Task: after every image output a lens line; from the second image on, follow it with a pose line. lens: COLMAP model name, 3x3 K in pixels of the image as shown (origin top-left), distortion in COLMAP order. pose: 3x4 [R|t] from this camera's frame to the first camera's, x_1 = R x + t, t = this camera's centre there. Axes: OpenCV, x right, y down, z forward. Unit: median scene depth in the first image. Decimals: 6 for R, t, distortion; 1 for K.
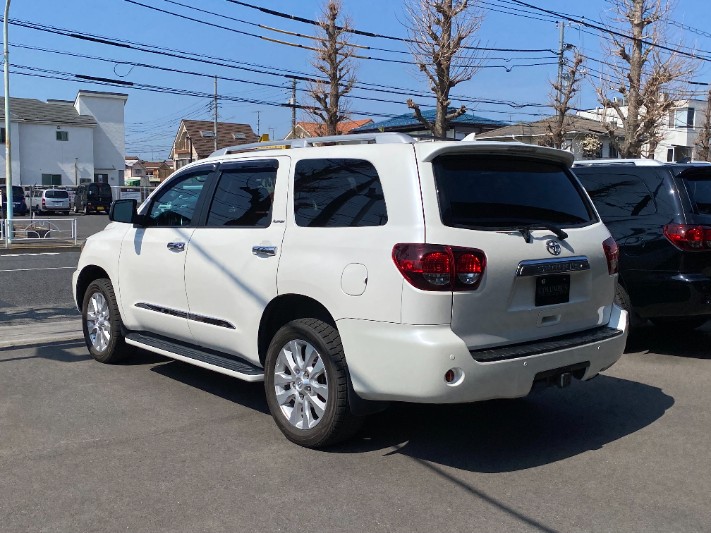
lens RADIAL K [[768.3, 0, 355.5], [0, 768.3, 266.5], [0, 0, 1]] dist [0.118547, -0.323013]
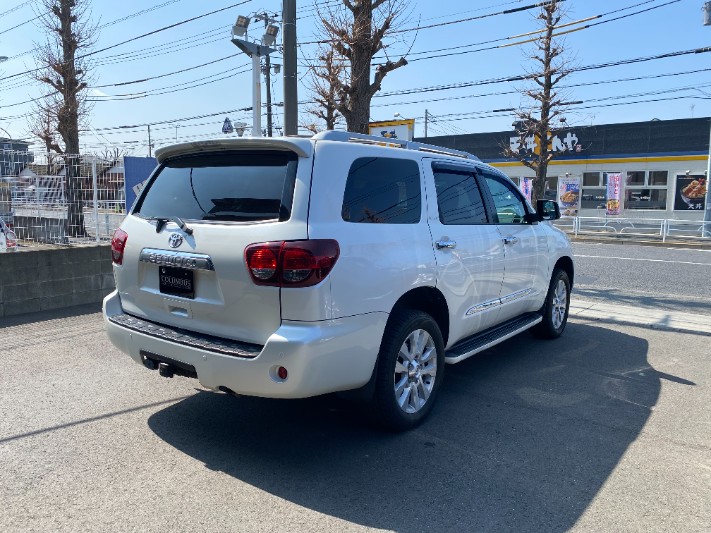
lens RADIAL K [[551.0, 0, 355.5], [0, 551.0, 266.5], [0, 0, 1]] dist [0.011123, -0.008765]
pose [[0.173901, 0.114658, -0.978066, 0.965655], [-0.093329, 0.990647, 0.099539, -0.081252], [0.980331, 0.073972, 0.182975, 1.052630]]
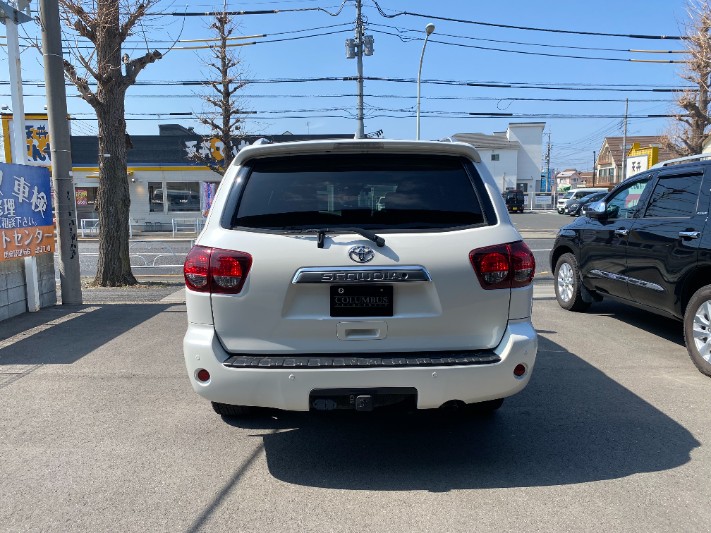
lens RADIAL K [[551.0, 0, 355.5], [0, 551.0, 266.5], [0, 0, 1]] dist [0.011123, -0.008765]
pose [[0.757745, 0.058863, -0.649890, 0.633871], [-0.038960, 0.998228, 0.044987, -0.036669], [0.651386, -0.008769, 0.758696, 0.490879]]
